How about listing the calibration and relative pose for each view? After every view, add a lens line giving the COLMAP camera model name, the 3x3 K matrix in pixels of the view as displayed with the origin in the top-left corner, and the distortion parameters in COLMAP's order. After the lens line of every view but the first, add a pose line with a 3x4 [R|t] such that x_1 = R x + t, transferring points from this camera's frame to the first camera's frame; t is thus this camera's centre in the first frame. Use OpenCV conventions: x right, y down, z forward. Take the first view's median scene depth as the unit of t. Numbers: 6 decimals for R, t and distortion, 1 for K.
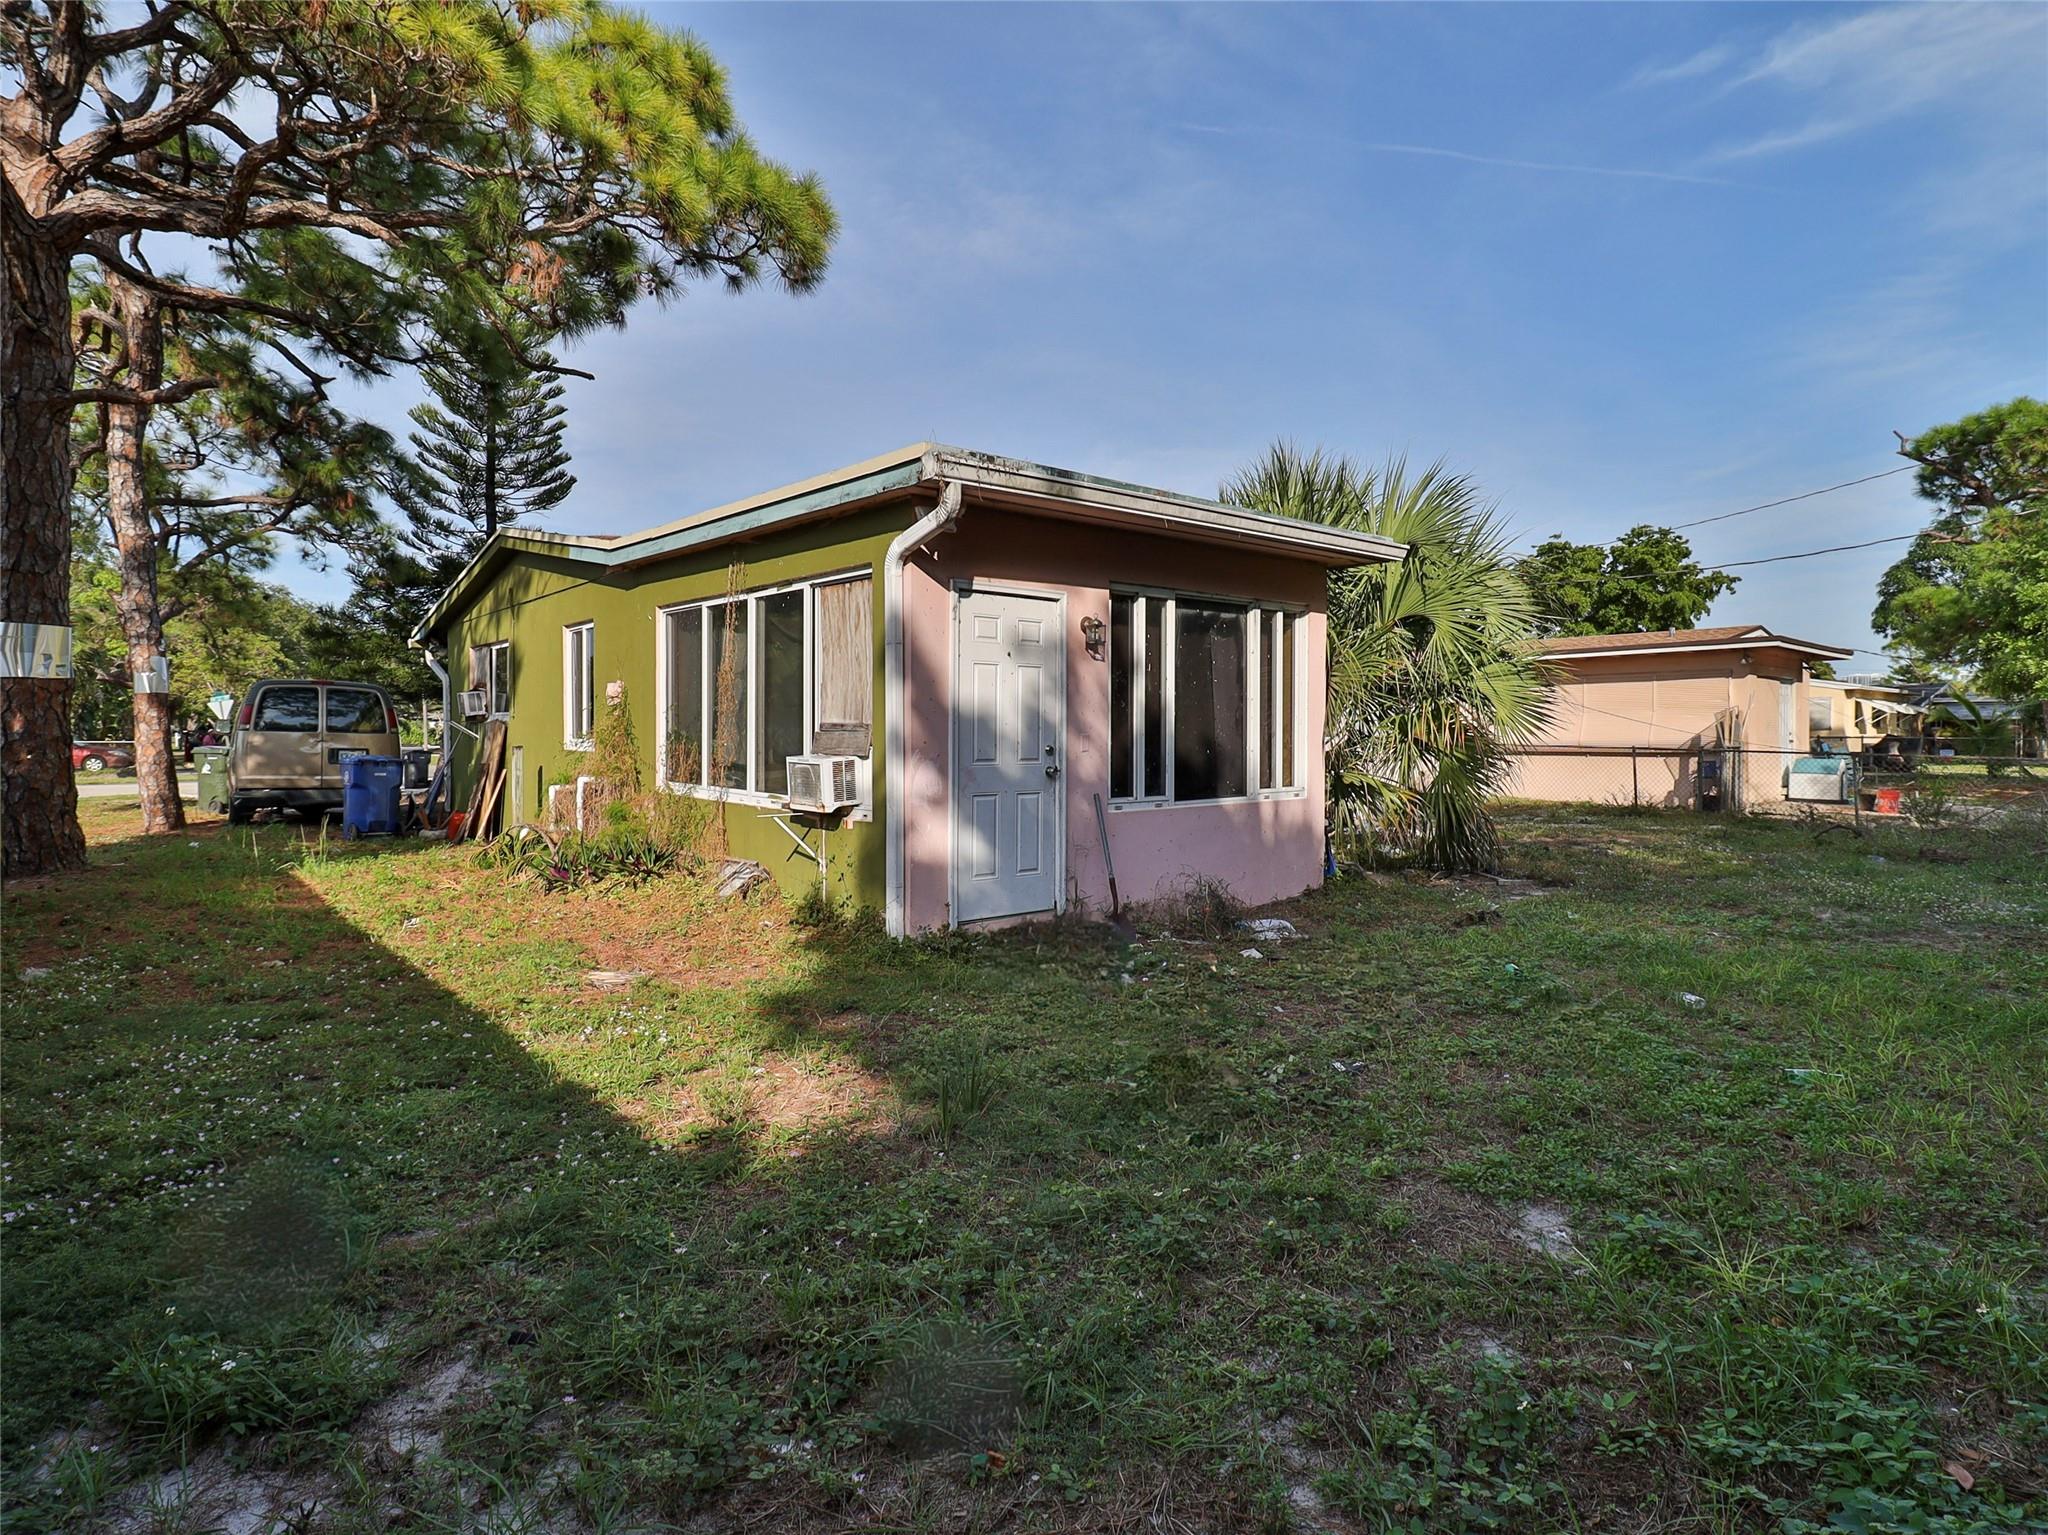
lens RADIAL K [[1070.0, 0, 1036.8], [0, 1070.0, 754.7], [0, 0, 1]] dist [-0.002247, -0.015843]
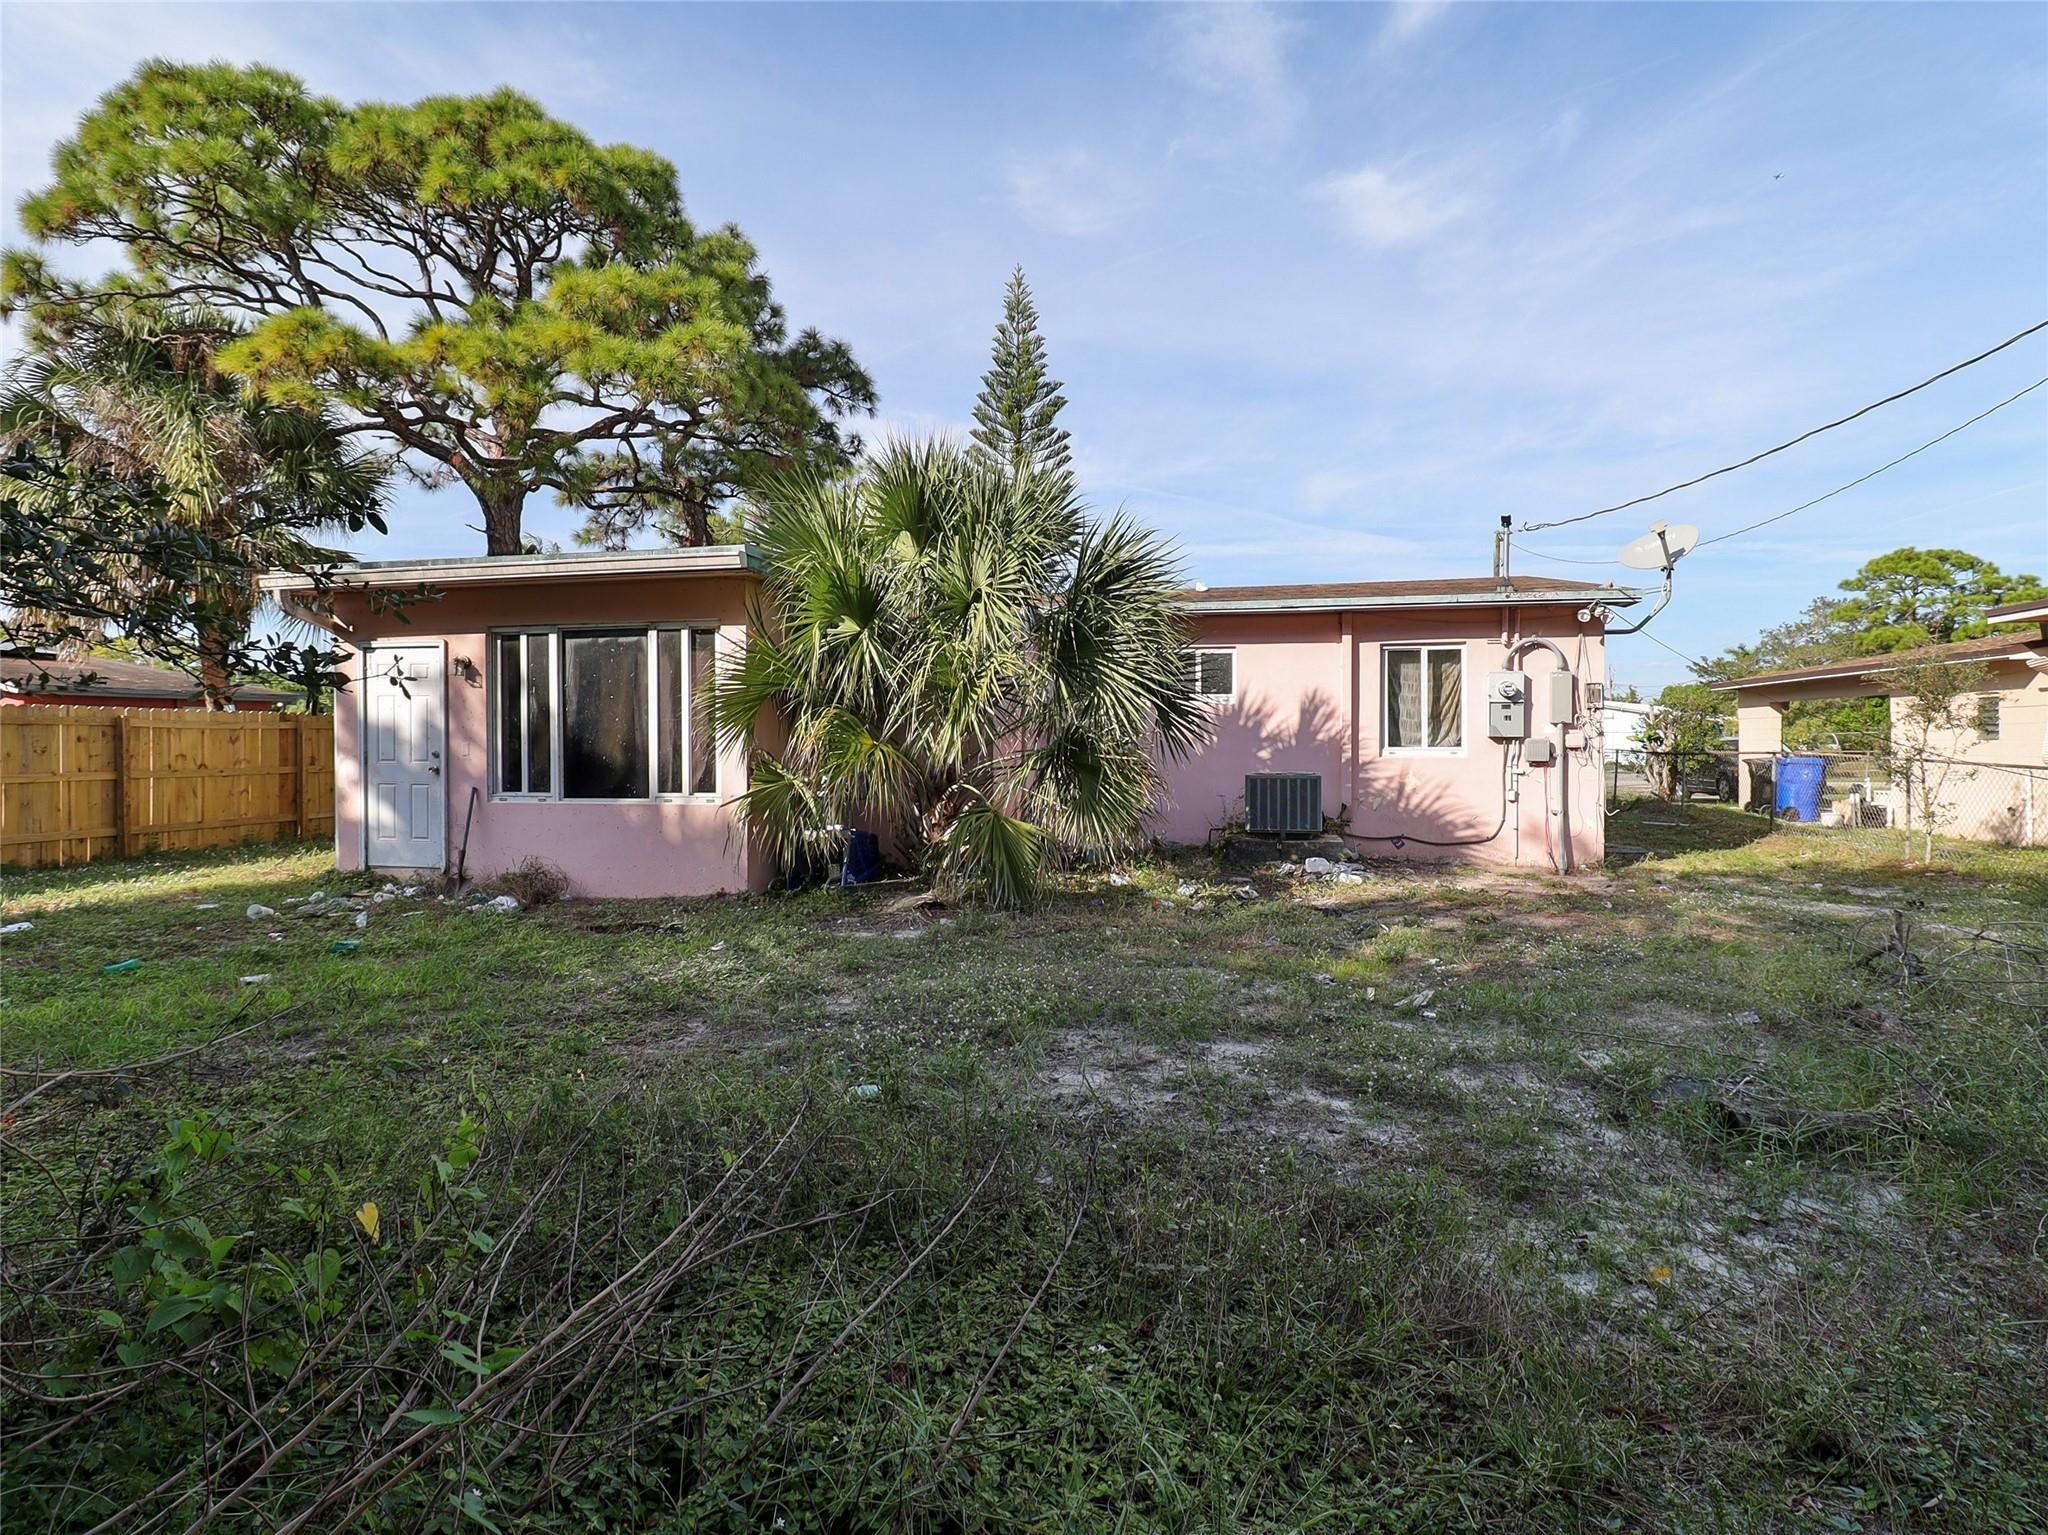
lens RADIAL K [[1070.0, 0, 1036.8], [0, 1070.0, 754.7], [0, 0, 1]] dist [-0.002247, -0.015843]
pose [[0.575533, 0.009376, -0.817725, 1.445144], [-0.018960, 0.999818, -0.001880, -0.013837], [0.817559, 0.016586, 0.575606, 0.742772]]
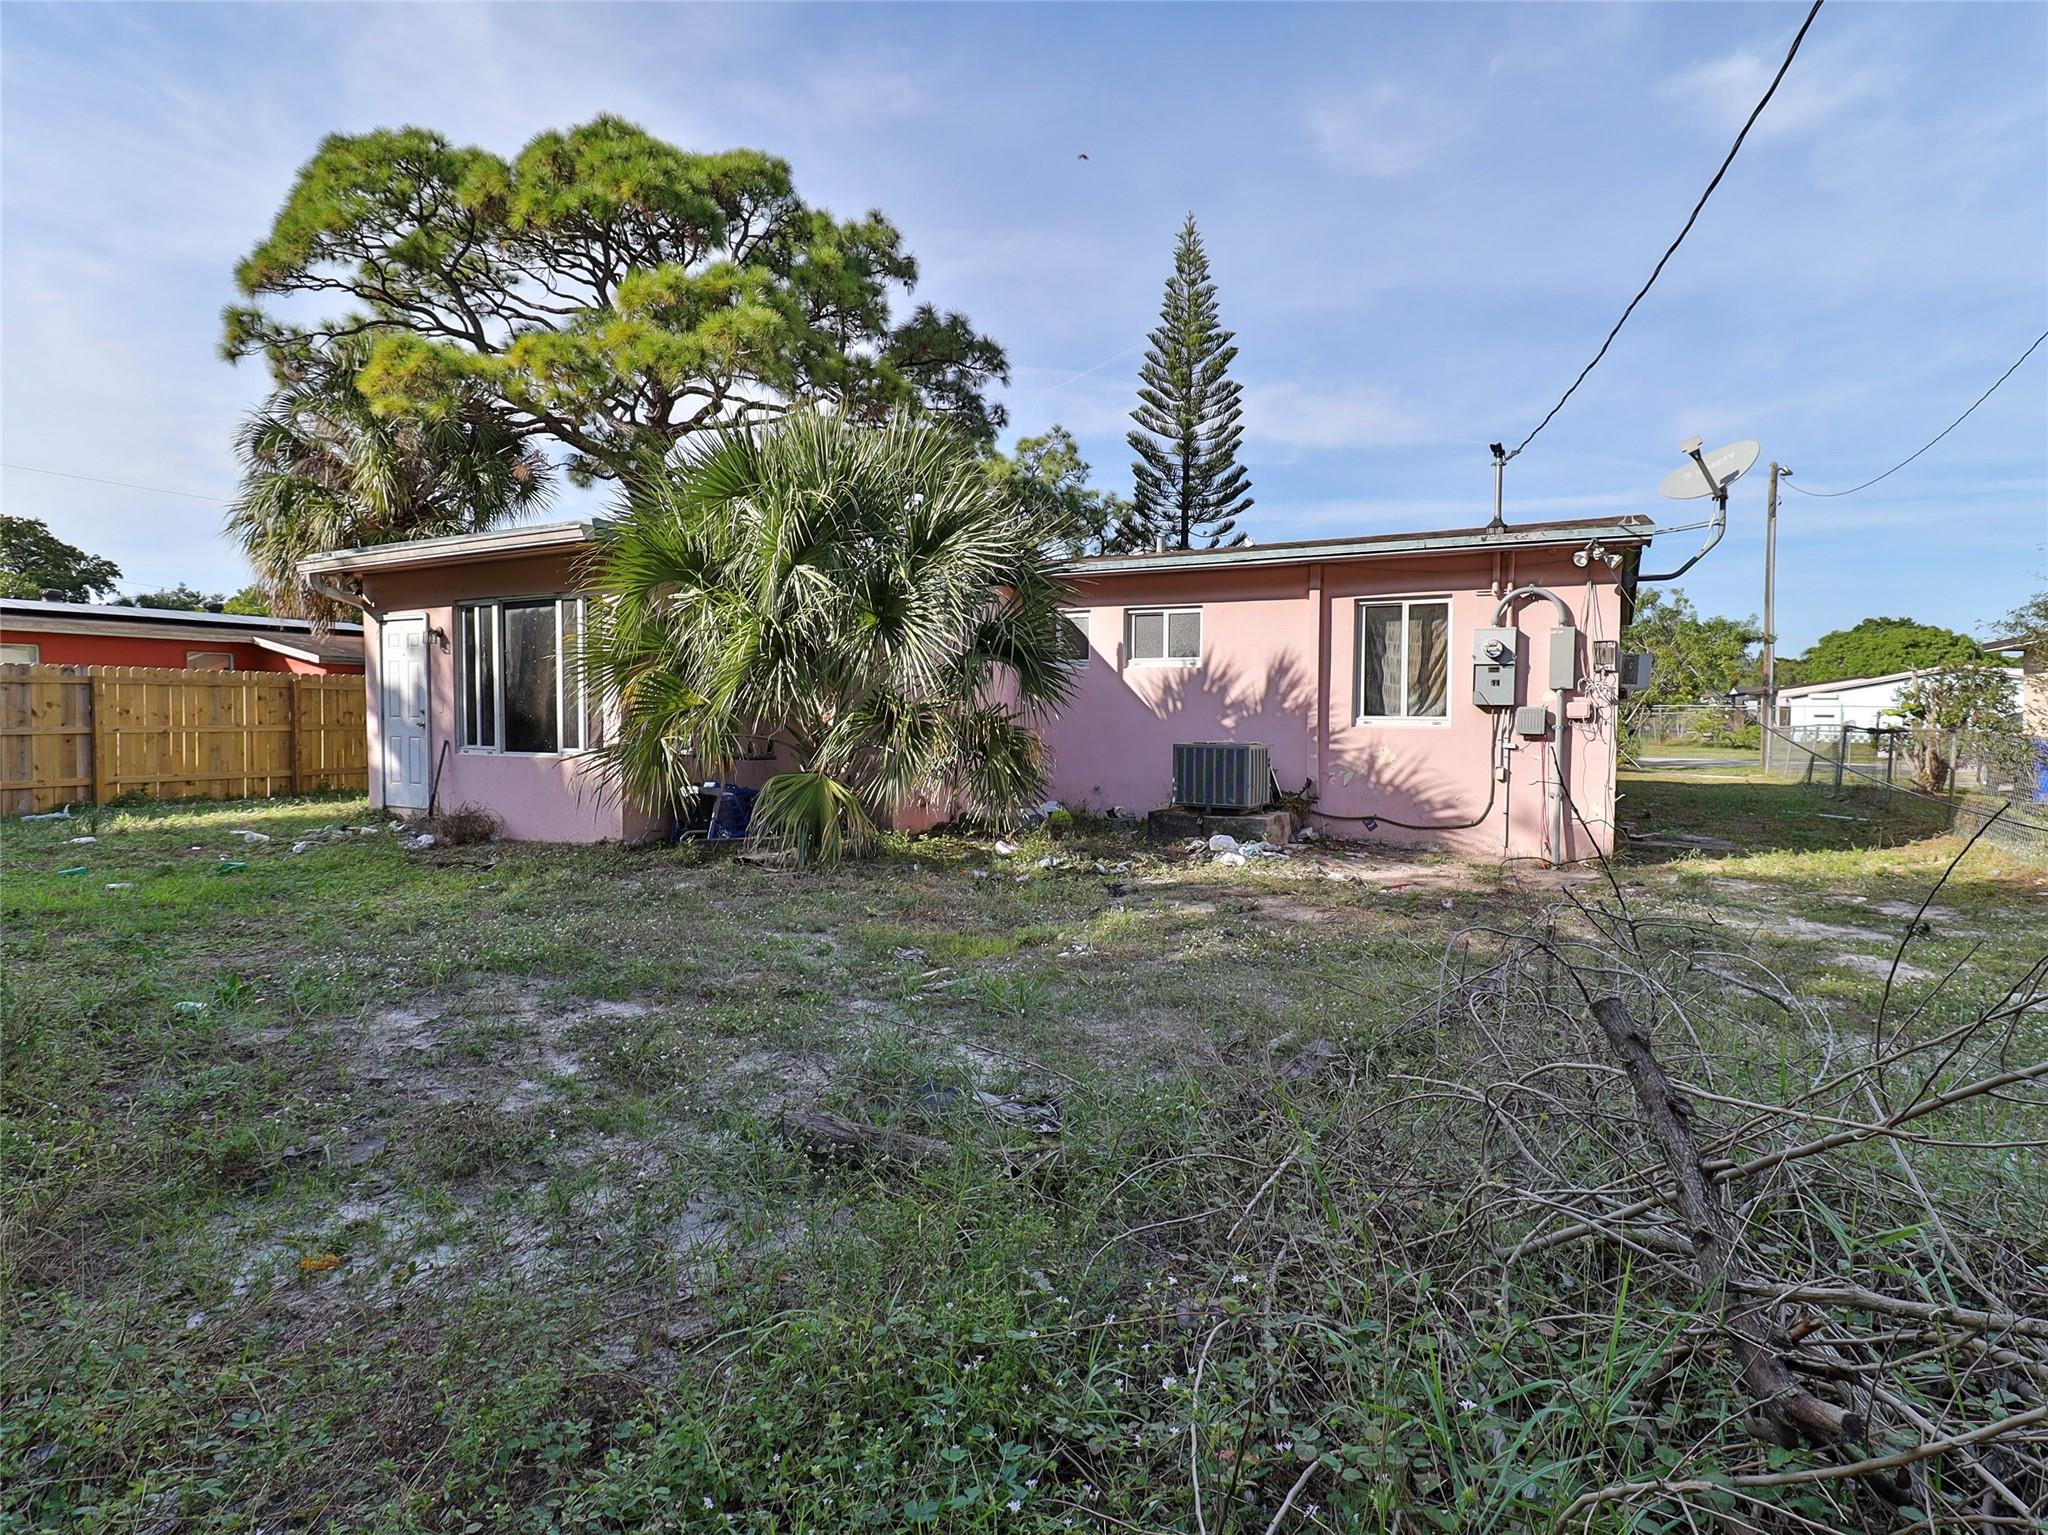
lens RADIAL K [[1070.0, 0, 1036.8], [0, 1070.0, 754.7], [0, 0, 1]] dist [-0.002247, -0.015843]
pose [[0.300906, 0.041562, -0.952748, 1.656757], [-0.032198, 0.998923, 0.033407, -0.020024], [0.953110, 0.020624, 0.301920, 1.247249]]
